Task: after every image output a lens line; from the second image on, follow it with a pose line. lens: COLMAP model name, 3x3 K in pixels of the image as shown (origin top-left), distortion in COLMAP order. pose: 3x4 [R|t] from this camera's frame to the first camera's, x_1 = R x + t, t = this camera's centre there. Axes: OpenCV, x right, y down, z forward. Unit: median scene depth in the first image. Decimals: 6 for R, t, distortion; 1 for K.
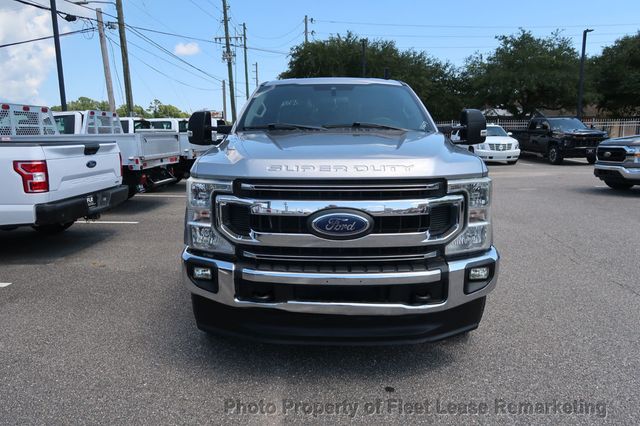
lens RADIAL K [[443.1, 0, 317.5], [0, 443.1, 212.0], [0, 0, 1]] dist [-0.019300, 0.003717]
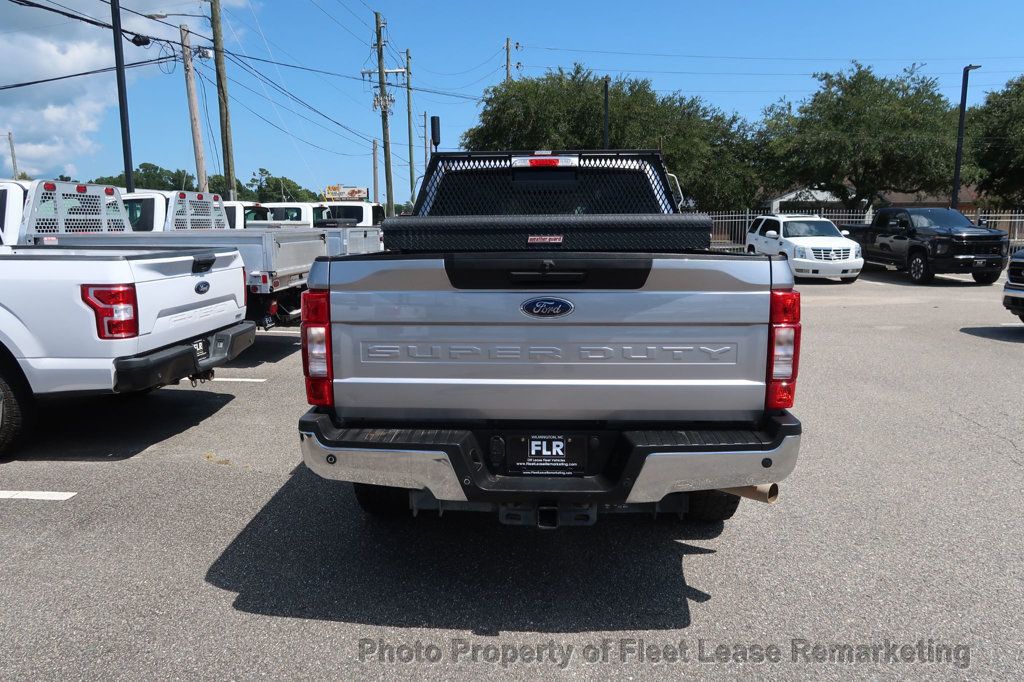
lens RADIAL K [[709.0, 0, 508.0], [0, 709.0, 339.4], [0, 0, 1]] dist [-0.019300, 0.003717]
pose [[0.999868, 0.012395, -0.010482, -0.024129], [-0.012550, 0.999811, -0.014846, -0.008236], [0.010296, 0.014975, 0.999835, 0.012617]]
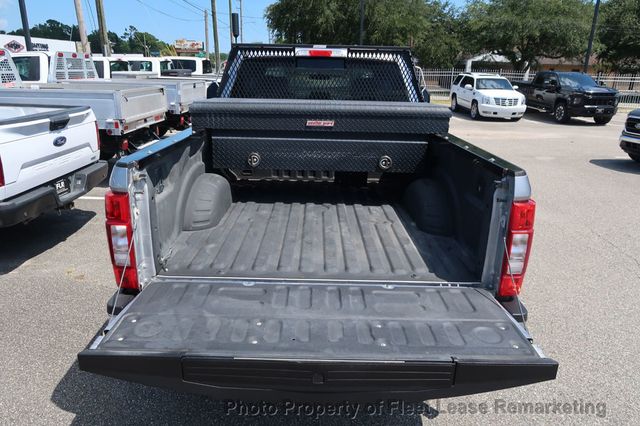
lens RADIAL K [[443.1, 0, 317.5], [0, 443.1, 212.0], [0, 0, 1]] dist [-0.019300, 0.003717]
pose [[0.998689, 0.025638, 0.044306, -0.023231], [-0.031440, 0.990255, 0.135673, -0.029359], [-0.040396, -0.136888, 0.989763, 0.050962]]
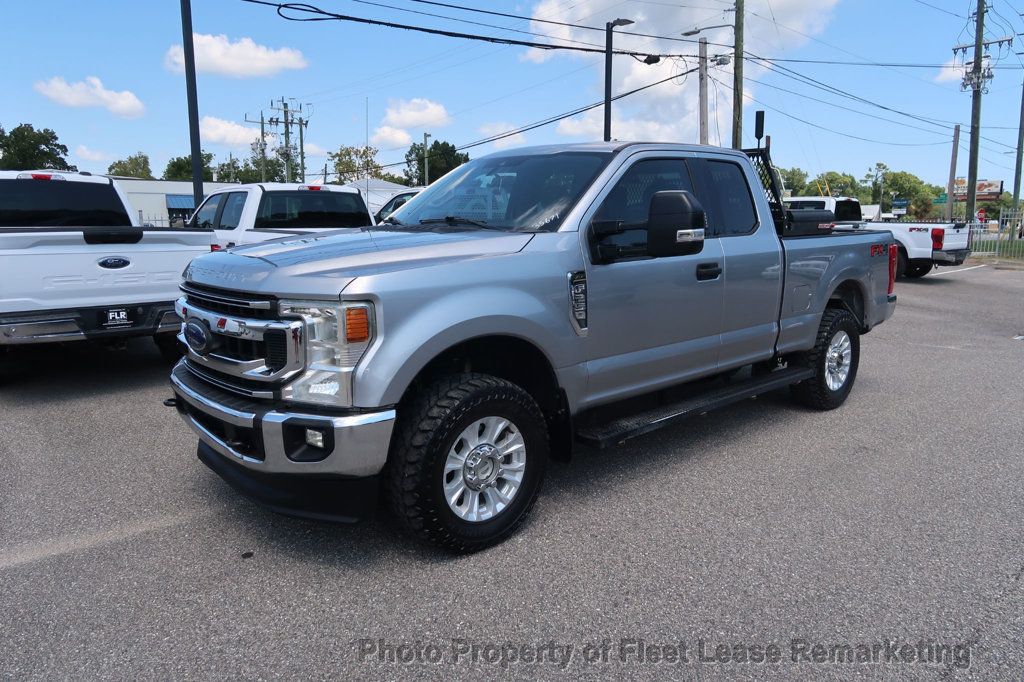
lens RADIAL K [[709.0, 0, 508.0], [0, 709.0, 339.4], [0, 0, 1]] dist [-0.019300, 0.003717]
pose [[0.678071, 0.136376, -0.722233, 0.176616], [-0.141493, 0.988476, 0.053809, -0.015245], [0.721248, 0.065705, 0.689553, 0.057610]]
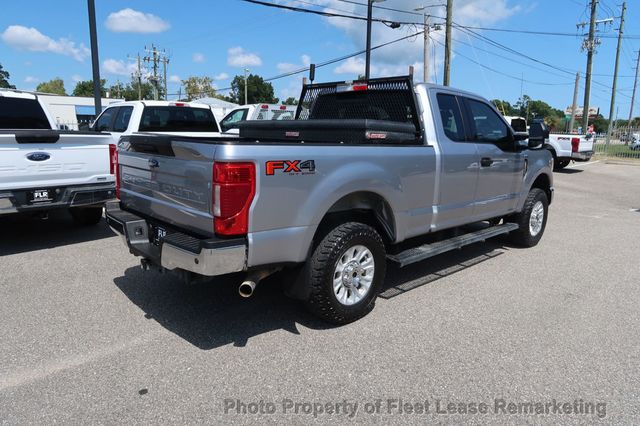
lens RADIAL K [[443.1, 0, 317.5], [0, 443.1, 212.0], [0, 0, 1]] dist [-0.019300, 0.003717]
pose [[0.712784, 0.160785, -0.682706, 0.143176], [-0.154337, 0.985467, 0.070953, -0.019315], [0.684192, 0.054793, 0.727241, 0.066709]]
